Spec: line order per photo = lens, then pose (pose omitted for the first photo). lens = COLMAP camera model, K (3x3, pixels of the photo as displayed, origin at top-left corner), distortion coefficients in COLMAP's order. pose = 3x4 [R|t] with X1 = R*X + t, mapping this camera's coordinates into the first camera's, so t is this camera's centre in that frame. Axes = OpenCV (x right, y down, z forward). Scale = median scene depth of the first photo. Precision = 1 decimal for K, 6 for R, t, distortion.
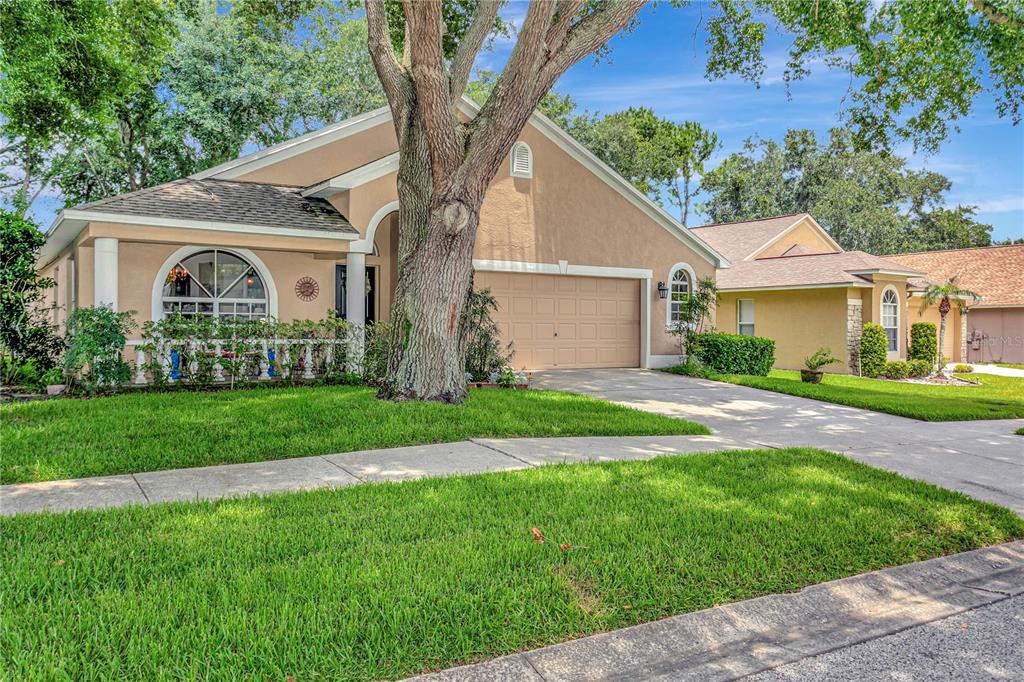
lens RADIAL K [[822.6, 0, 512.0], [0, 822.6, 341.0], [0, 0, 1]] dist [0.004434, 0.003395]
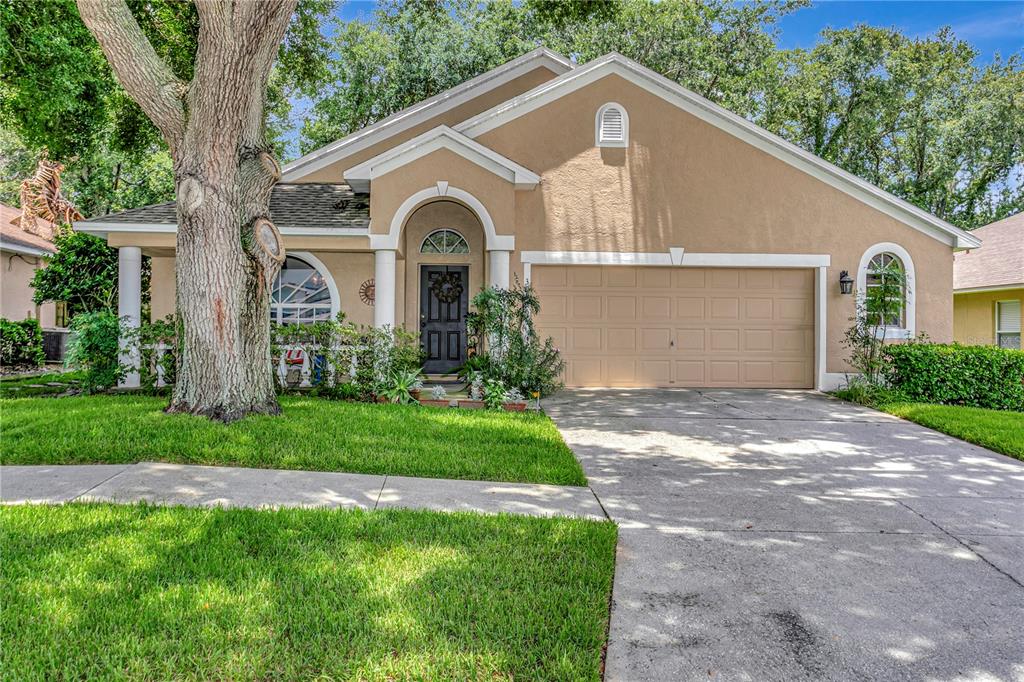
lens RADIAL K [[866.4, 0, 512.0], [0, 866.4, 341.0], [0, 0, 1]] dist [-0.000552, -0.003287]
pose [[0.856168, 0.002712, -0.516690, 0.357030], [-0.011366, 0.999843, -0.013586, 0.002902], [0.516572, 0.017504, 0.856065, 0.225560]]
